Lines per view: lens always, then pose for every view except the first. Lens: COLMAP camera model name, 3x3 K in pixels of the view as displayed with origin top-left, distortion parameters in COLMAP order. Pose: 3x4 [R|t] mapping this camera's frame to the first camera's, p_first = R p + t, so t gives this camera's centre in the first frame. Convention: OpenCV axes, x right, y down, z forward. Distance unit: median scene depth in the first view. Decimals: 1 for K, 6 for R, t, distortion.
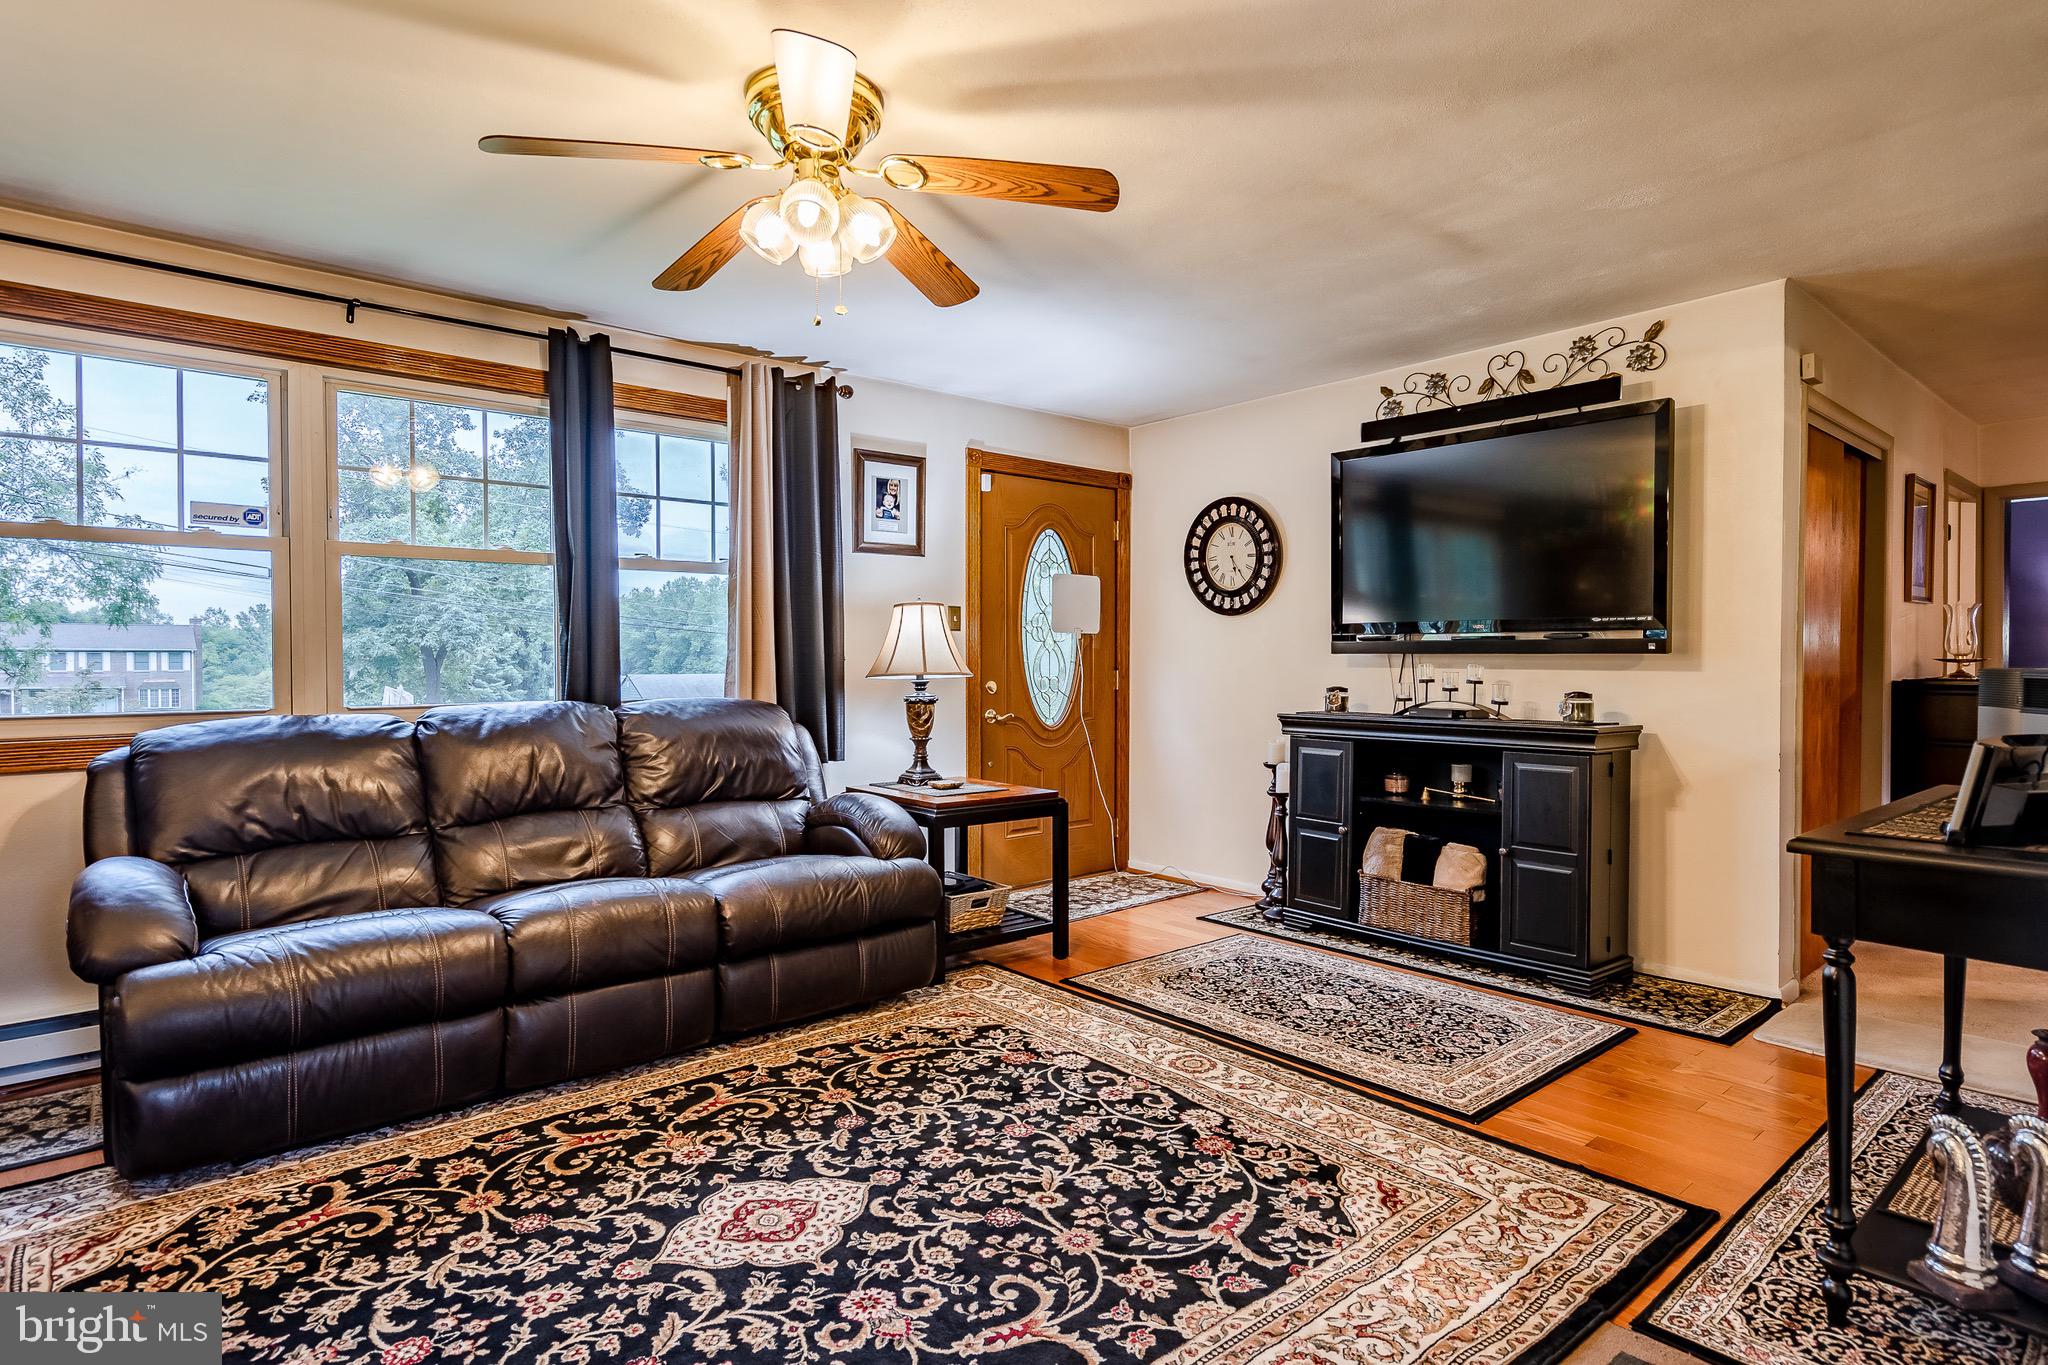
lens RADIAL K [[1071.4, 0, 1028.1], [0, 1071.4, 670.3], [0, 0, 1]] dist [0.002268, 0.001917]
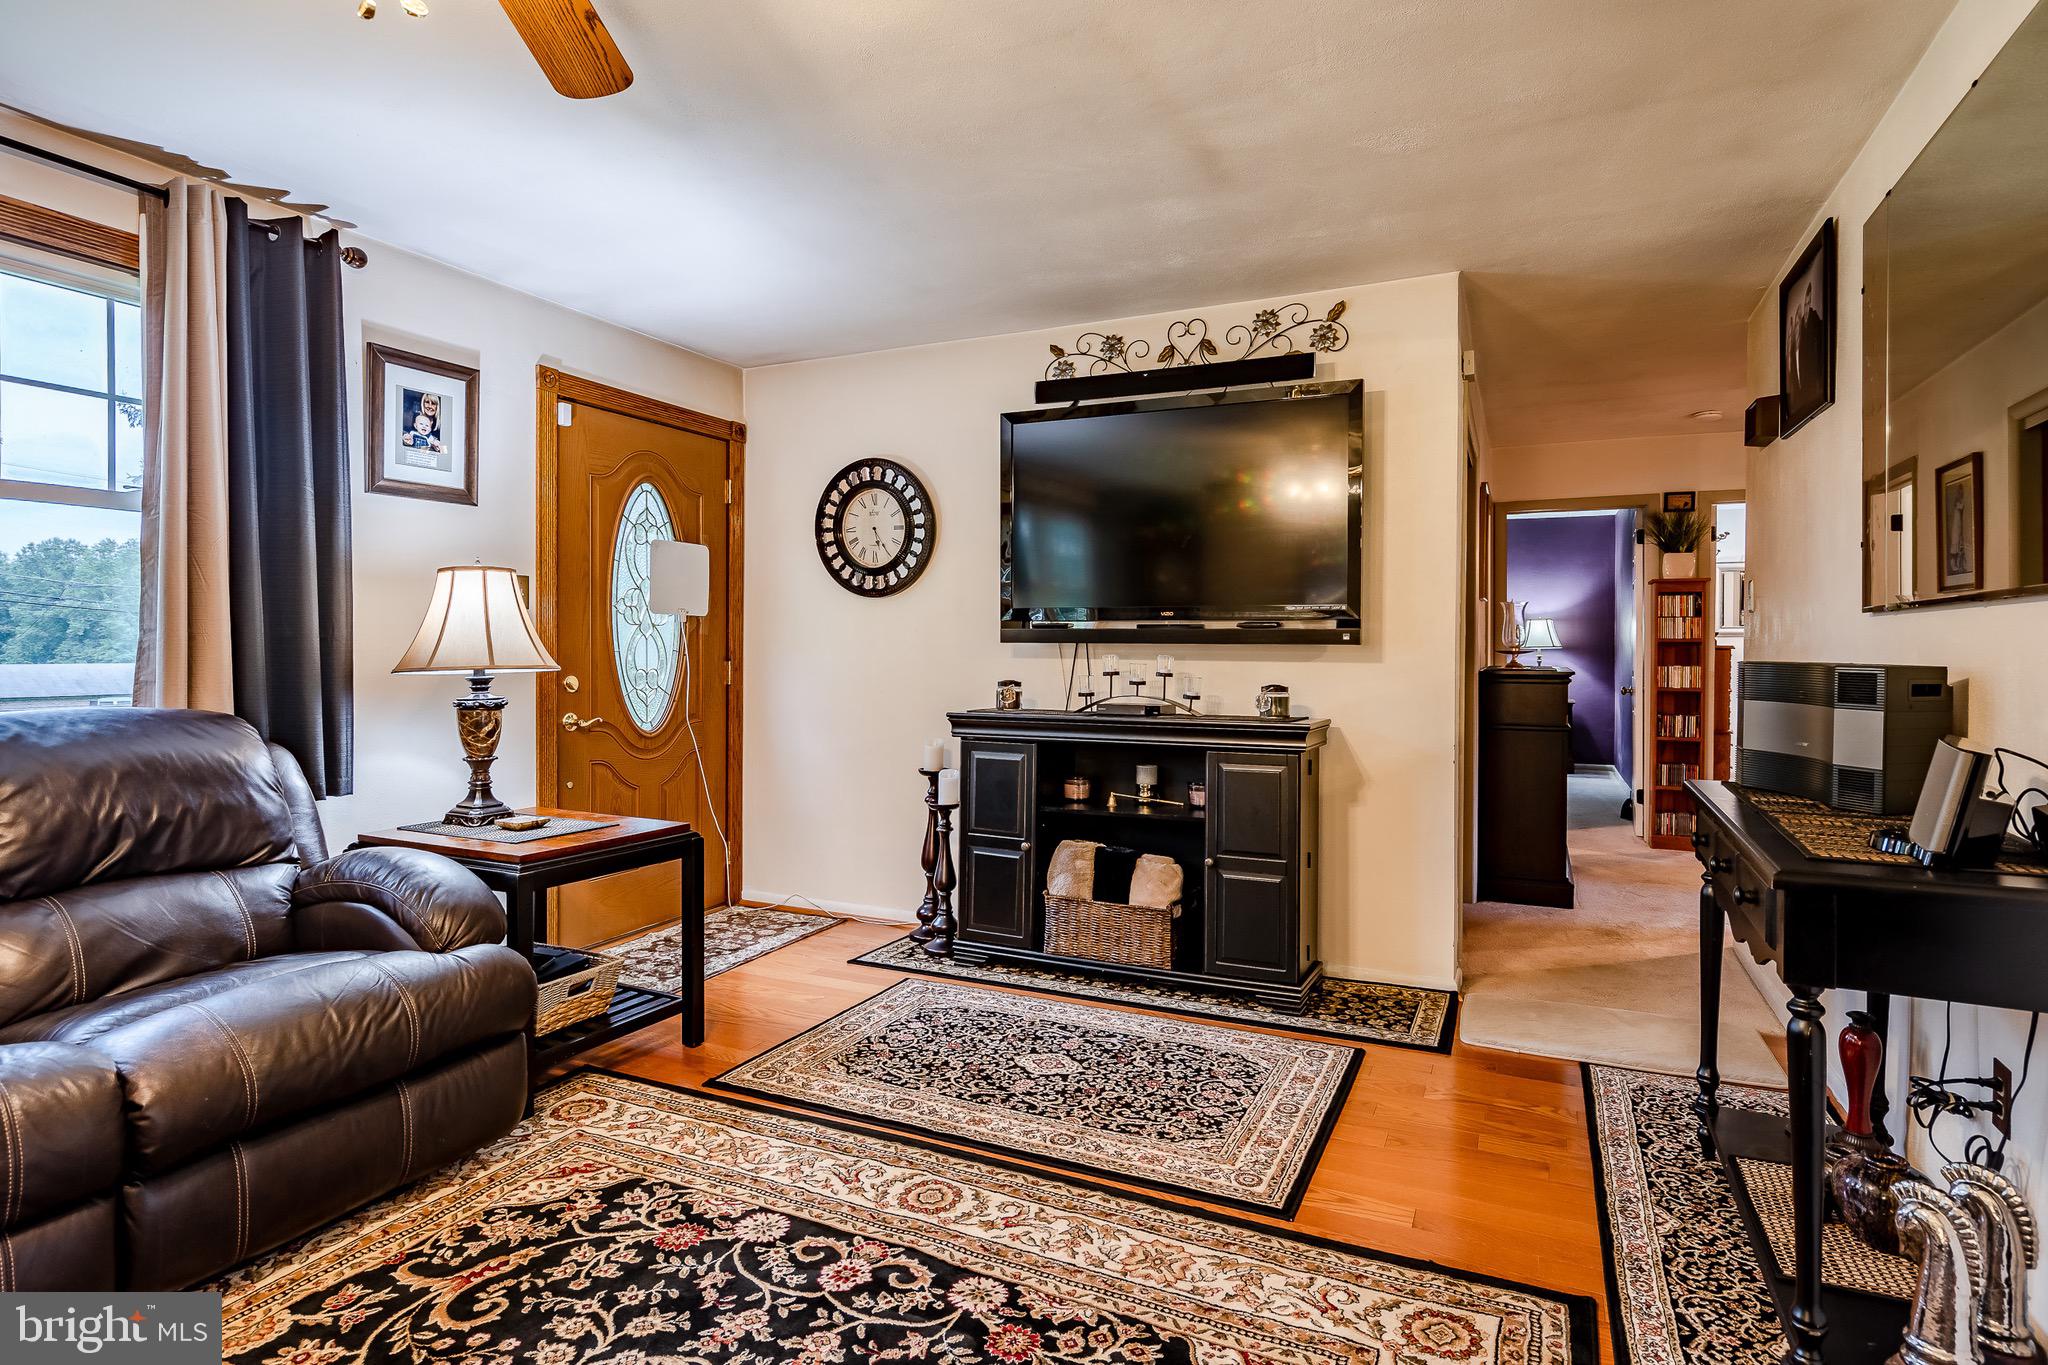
lens RADIAL K [[1078.0, 0, 1022.8], [0, 1078.0, 655.7], [0, 0, 1]] dist [0.002044, 0.002480]
pose [[0.913812, 0.001455, 0.406134, -0.082314], [-0.000155, 0.999995, -0.003232, -0.002847], [-0.406137, 0.002890, 0.913808, 0.267829]]
